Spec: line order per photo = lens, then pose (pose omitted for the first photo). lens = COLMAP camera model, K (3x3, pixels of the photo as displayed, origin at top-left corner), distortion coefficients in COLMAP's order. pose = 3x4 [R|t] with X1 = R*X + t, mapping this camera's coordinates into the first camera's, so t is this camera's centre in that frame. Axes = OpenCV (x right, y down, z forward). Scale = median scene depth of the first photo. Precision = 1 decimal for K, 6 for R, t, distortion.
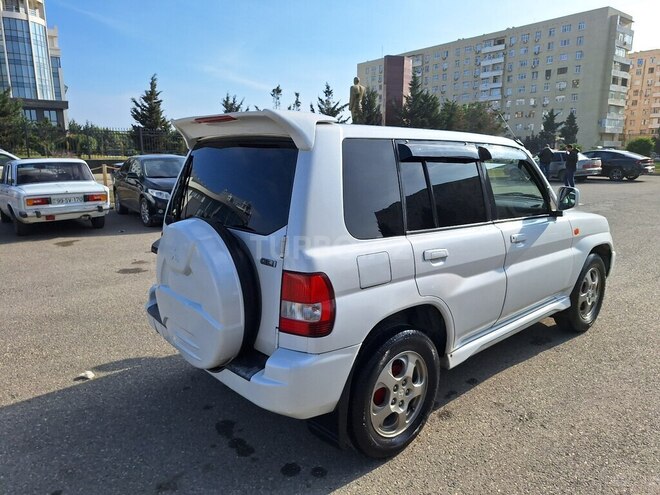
lens RADIAL K [[455.7, 0, 337.3], [0, 455.7, 246.1], [0, 0, 1]] dist [0.072724, -0.076068]
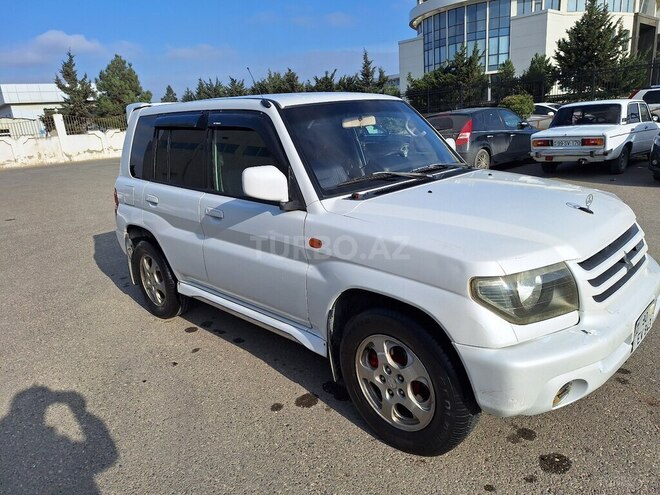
lens RADIAL K [[459.1, 0, 330.3], [0, 459.1, 251.5], [0, 0, 1]] dist [0.047973, -0.056648]
pose [[0.047479, 0.277129, -0.959659, 0.989777], [-0.126088, 0.954720, 0.269465, -0.168537], [0.990882, 0.108207, 0.080272, 0.863737]]
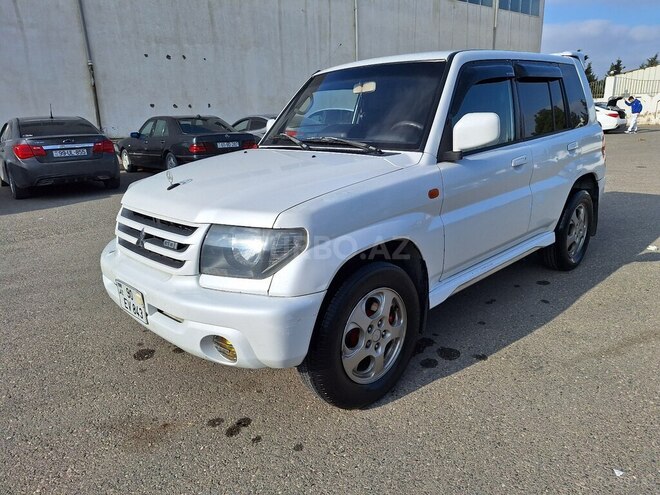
lens RADIAL K [[455.6, 0, 331.2], [0, 455.6, 246.9], [0, 0, 1]] dist [0.048226, -0.044306]
pose [[-0.997985, 0.055470, -0.030798, 0.330739], [0.035002, 0.886217, 0.461946, -0.288012], [0.052918, 0.459938, -0.886373, 1.699727]]
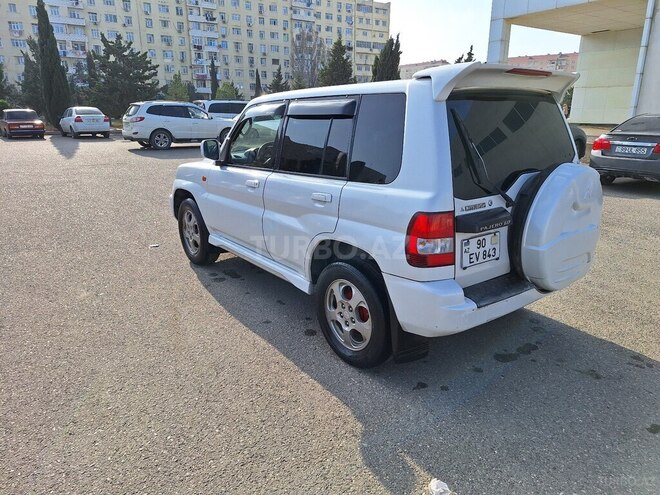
lens RADIAL K [[448.5, 0, 338.5], [0, 448.5, 248.0], [0, 0, 1]] dist [0.084379, -0.092628]
pose [[0.048726, -0.281985, 0.958181, -0.820035], [0.194711, 0.943597, 0.267791, -0.153750], [-0.979650, 0.173520, 0.100883, 0.816422]]
